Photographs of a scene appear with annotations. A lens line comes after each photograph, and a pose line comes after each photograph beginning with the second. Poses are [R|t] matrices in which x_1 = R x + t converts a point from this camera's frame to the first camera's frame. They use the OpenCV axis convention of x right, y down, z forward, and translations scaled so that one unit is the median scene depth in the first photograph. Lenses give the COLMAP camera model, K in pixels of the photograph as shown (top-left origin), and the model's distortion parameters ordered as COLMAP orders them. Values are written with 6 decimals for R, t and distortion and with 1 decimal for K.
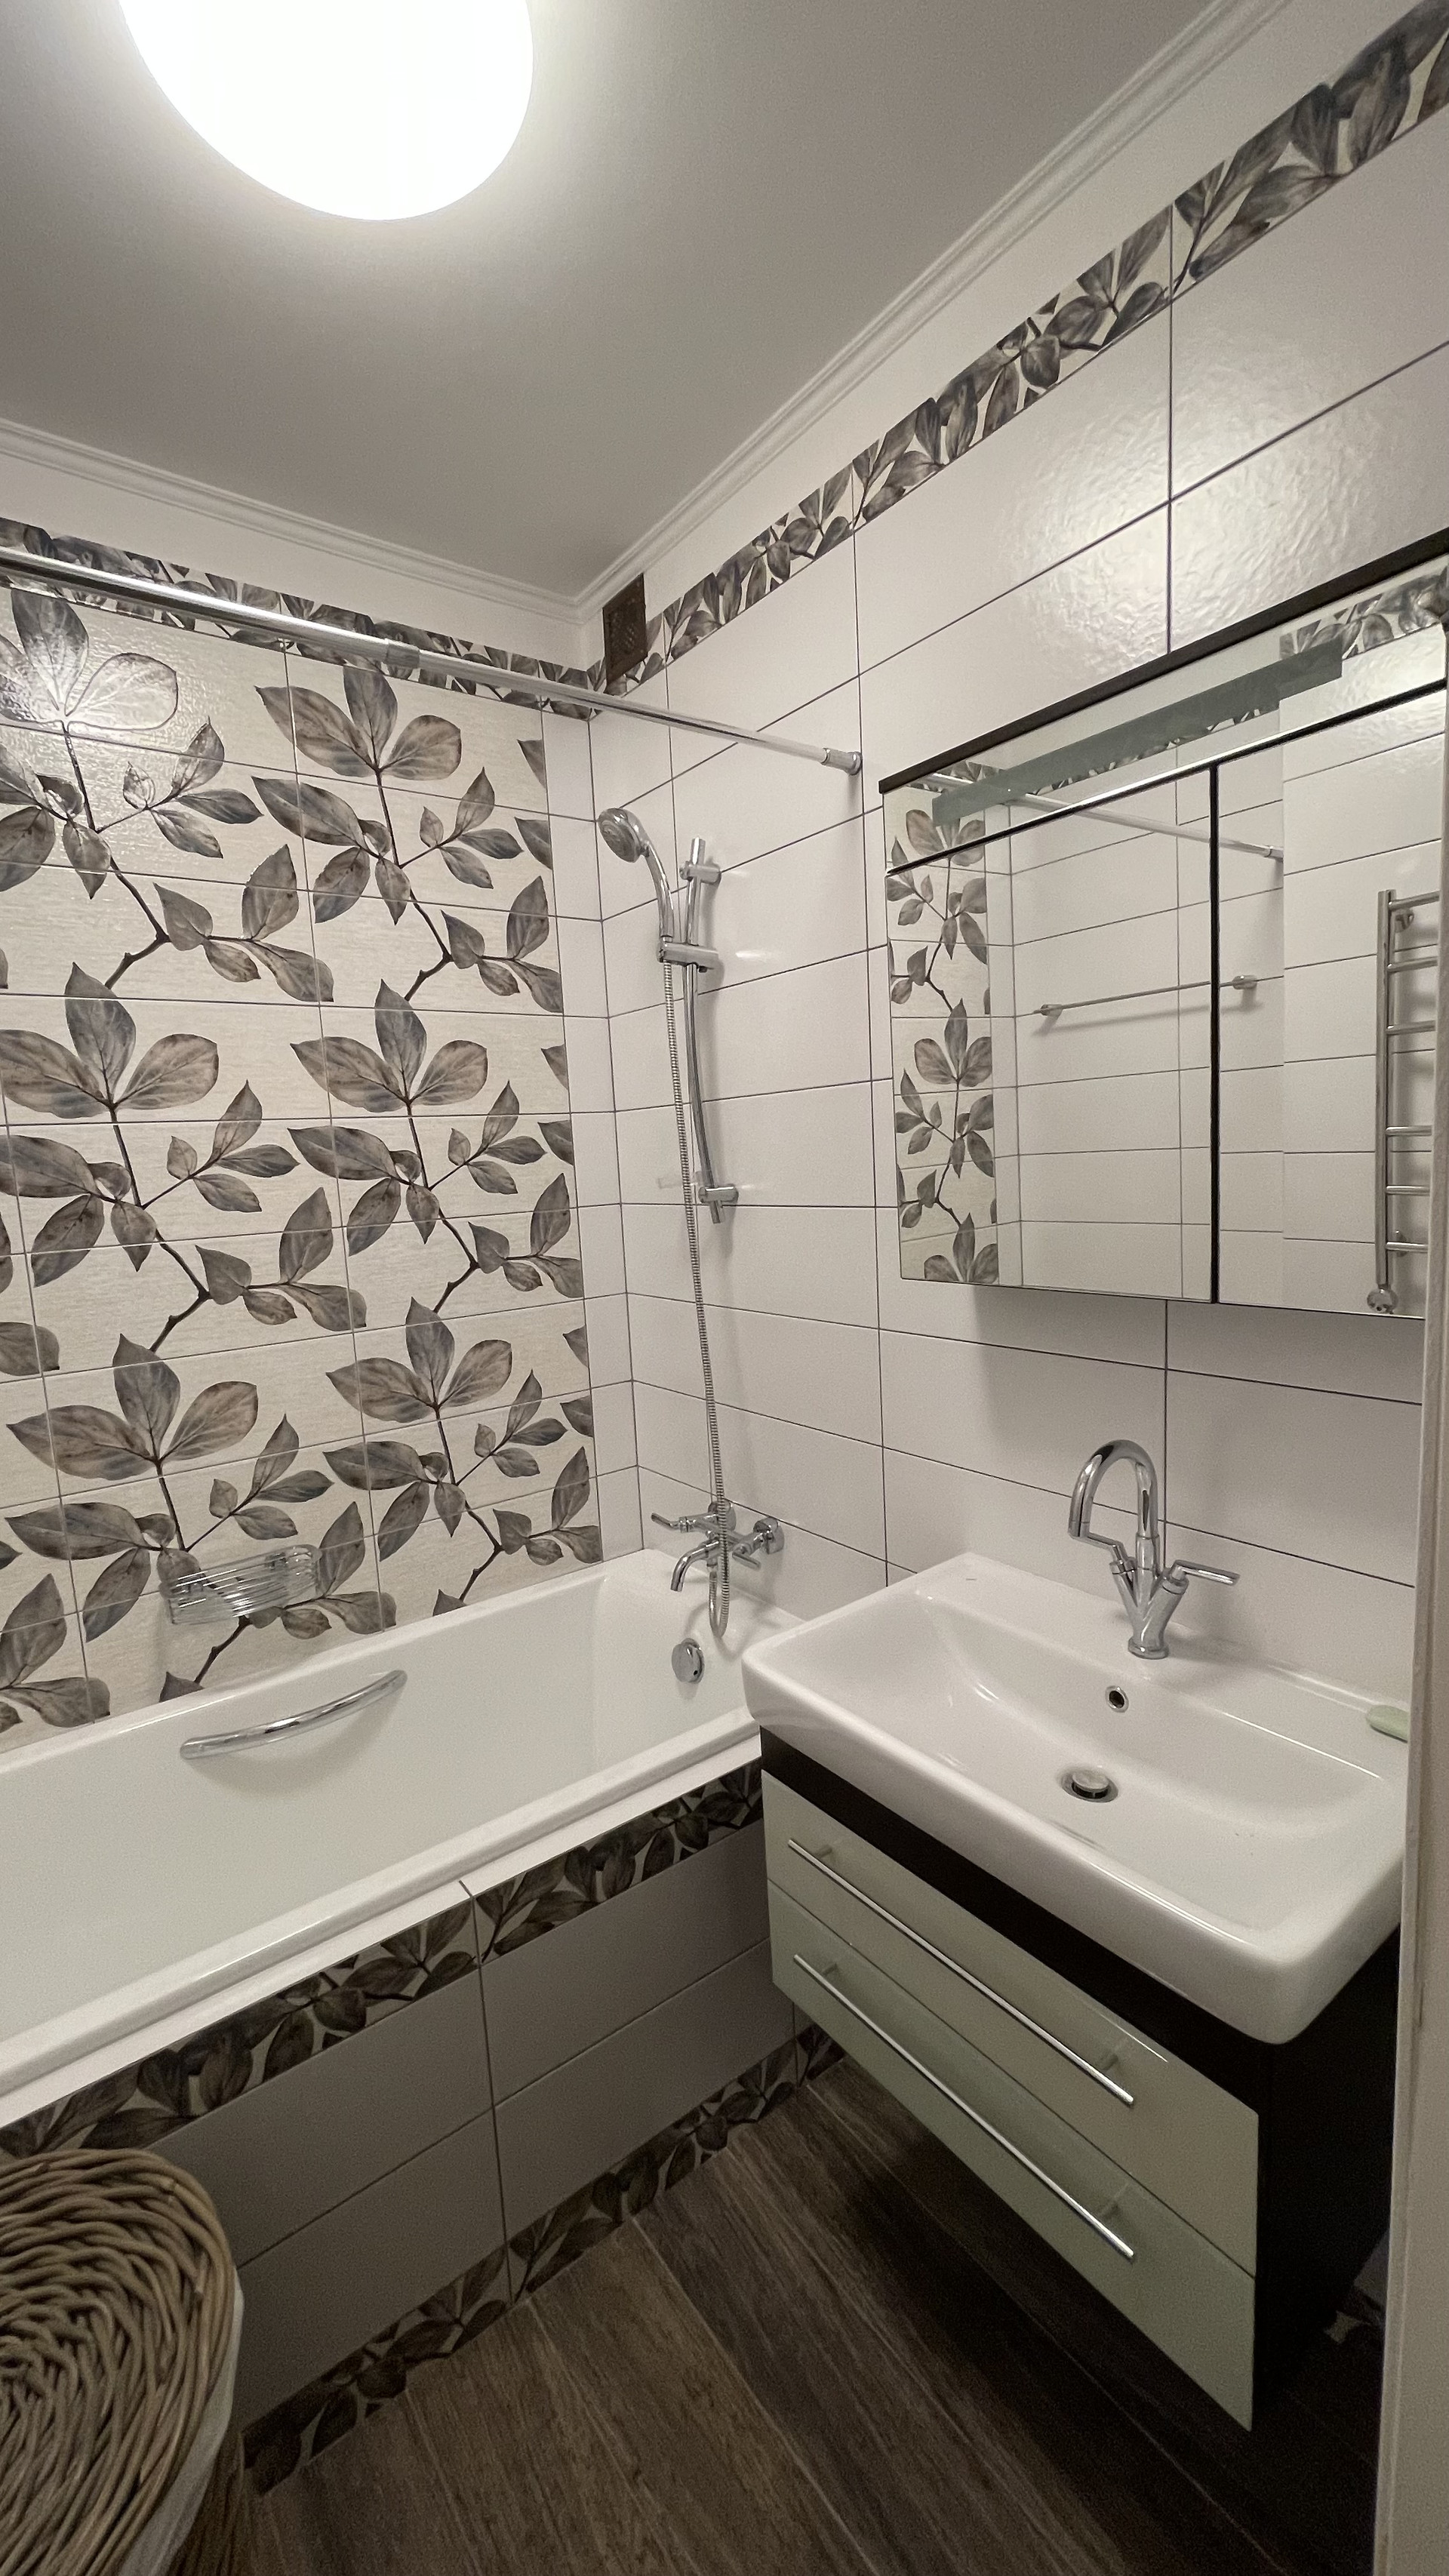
lens RADIAL K [[1037.4, 0, 718.0], [0, 1037.4, 1298.8], [0, 0, 1]] dist [-0.002966, 0.000460]
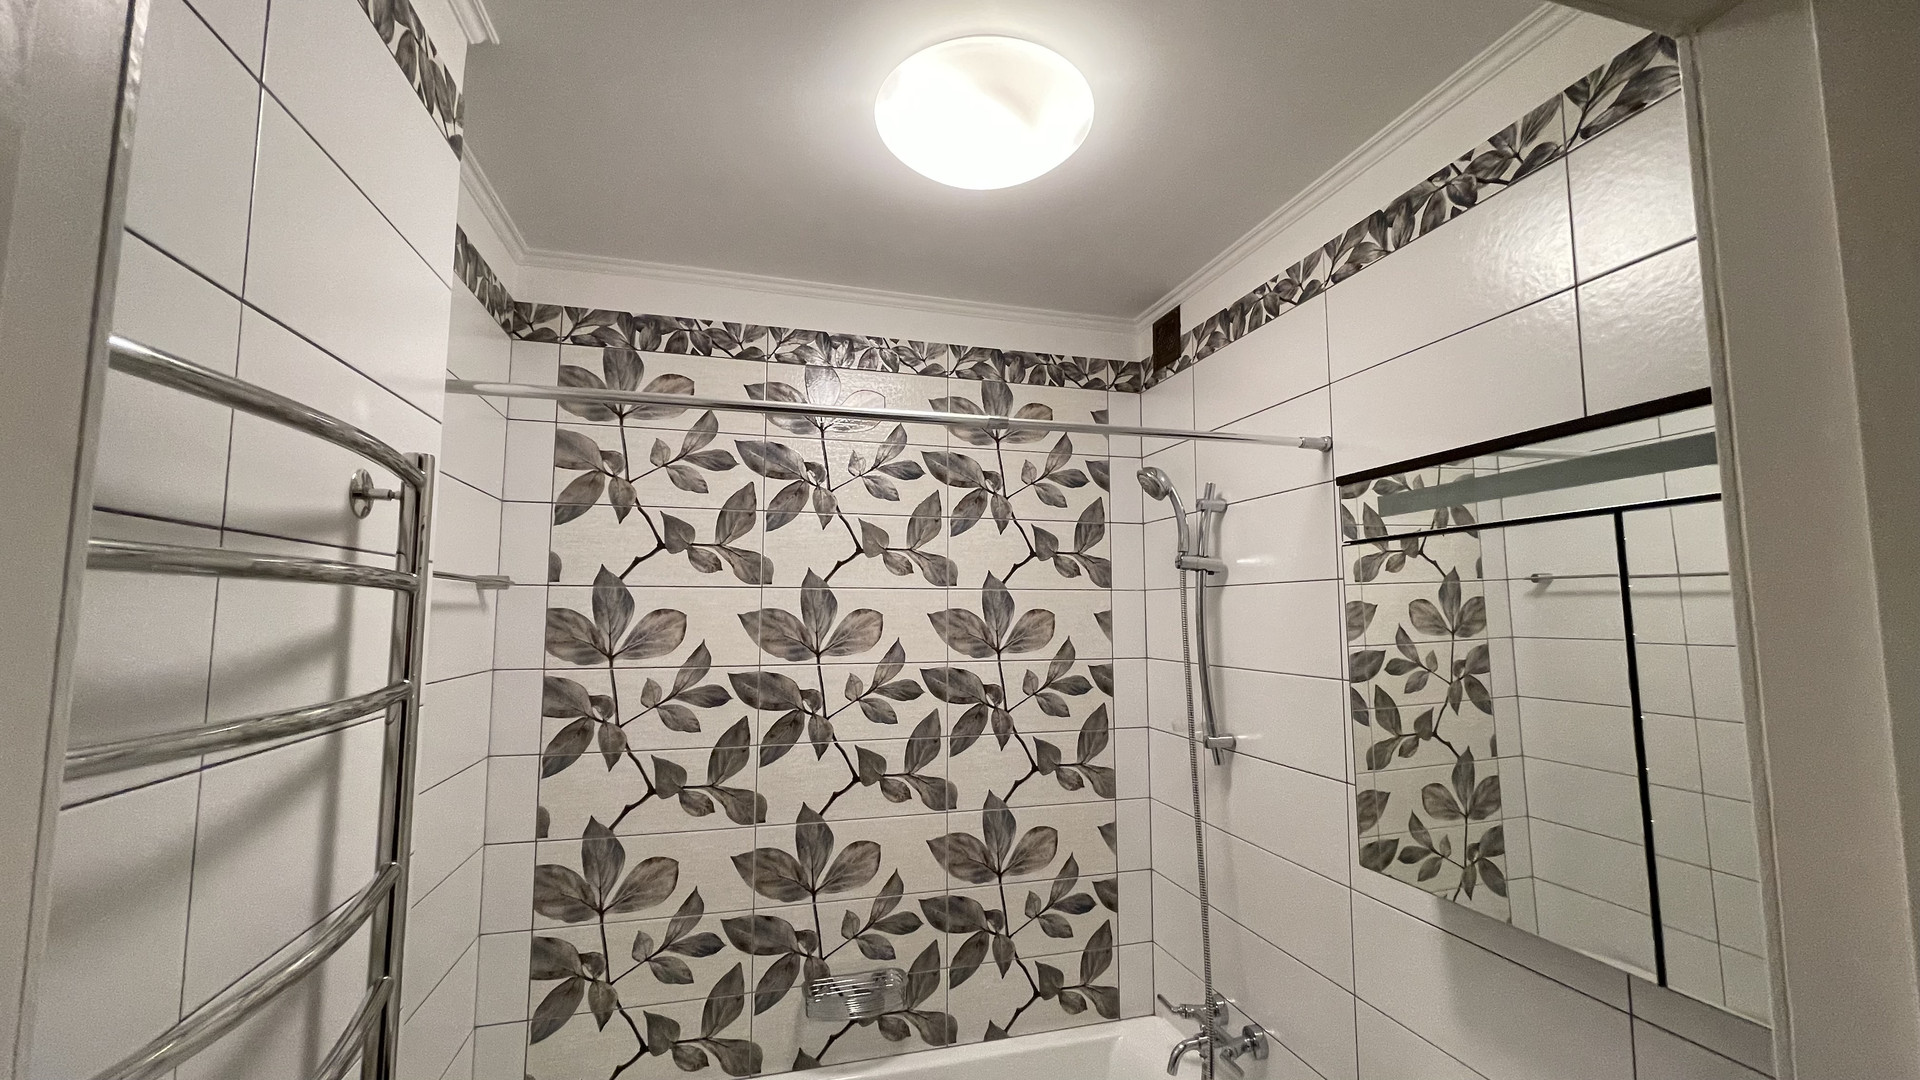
lens RADIAL K [[773.3, 0, 967.1], [0, 773.3, 547.4], [0, 0, 1]] dist [-0.002966, 0.000460]
pose [[0.929863, 0.019247, -0.367403, 0.061143], [-0.096952, 0.976151, -0.194239, -0.129172], [0.354902, 0.216236, 0.909553, -0.037754]]
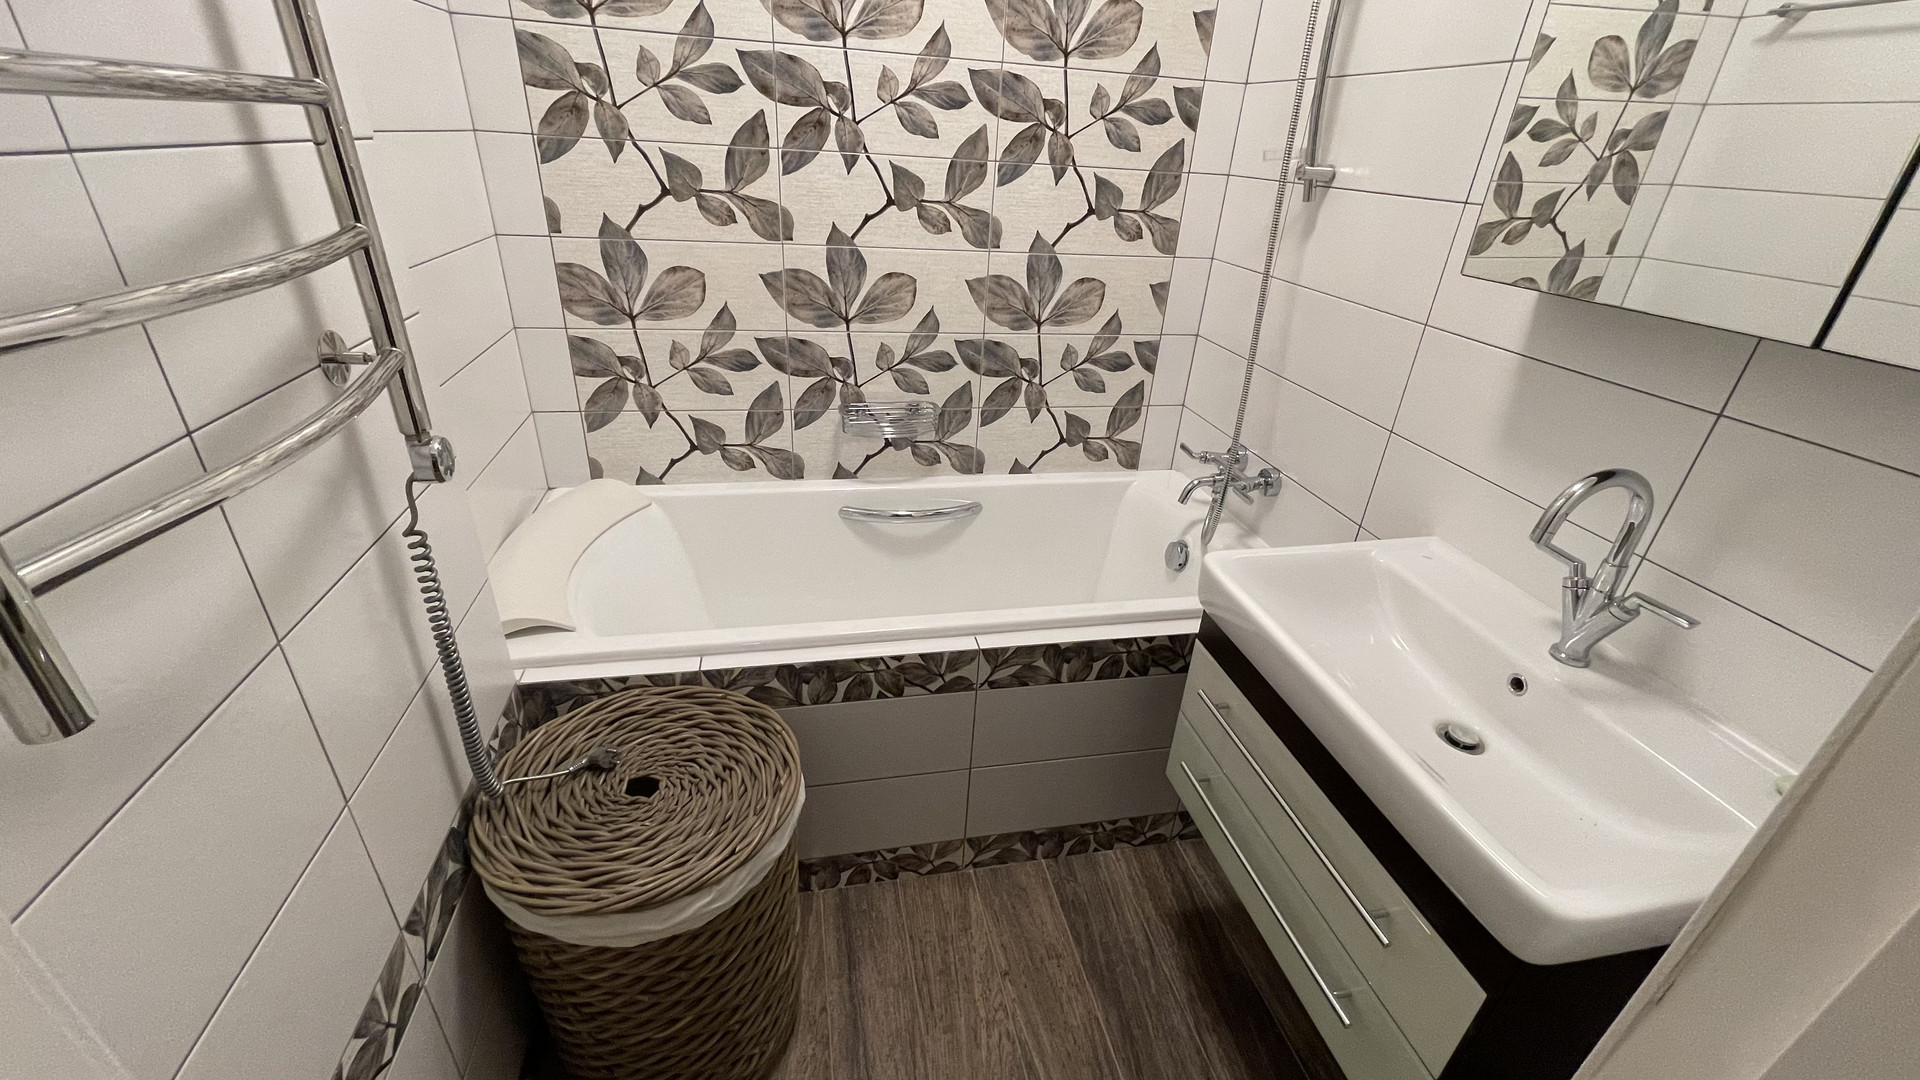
lens RADIAL K [[773.3, 0, 967.1], [0, 773.3, 542.6], [0, 0, 1]] dist [-0.002966, 0.000460]
pose [[0.902192, 0.287322, -0.321708, 0.045054], [-0.162900, 0.917573, 0.362663, 0.022197], [0.399392, -0.274785, 0.874631, 0.038215]]
